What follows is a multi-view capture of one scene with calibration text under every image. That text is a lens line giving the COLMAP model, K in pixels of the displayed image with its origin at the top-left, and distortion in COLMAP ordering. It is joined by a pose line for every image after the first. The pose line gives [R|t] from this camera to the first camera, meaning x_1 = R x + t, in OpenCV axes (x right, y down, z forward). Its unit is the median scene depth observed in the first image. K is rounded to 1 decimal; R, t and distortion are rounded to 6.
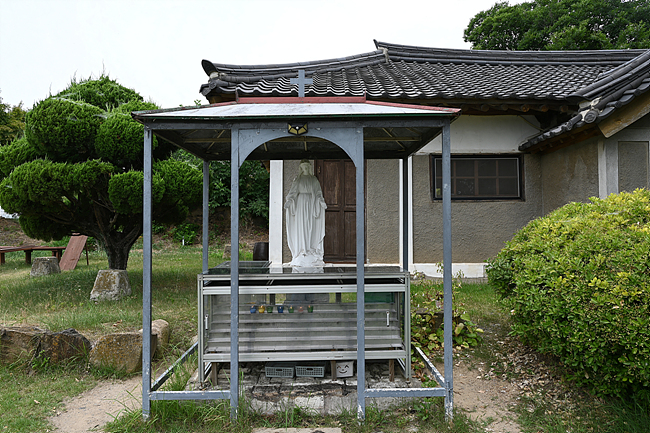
lens RADIAL K [[453.5, 0, 325.0], [0, 453.5, 216.5], [0, 0, 1]] dist [-0.000742, -0.005525]
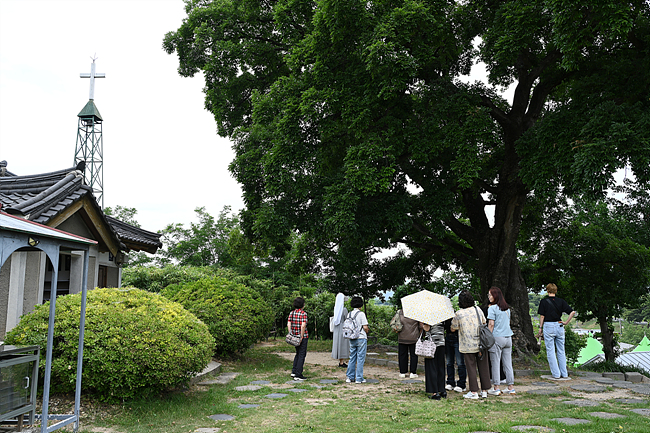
lens RADIAL K [[524.6, 0, 325.0], [0, 524.6, 216.5], [0, 0, 1]] dist [0.010225, 0.001673]
pose [[0.070891, 0.159396, 0.984666, -0.779289], [-0.008962, 0.987212, -0.159163, -0.010144], [-0.997444, 0.002459, 0.071413, -0.002847]]
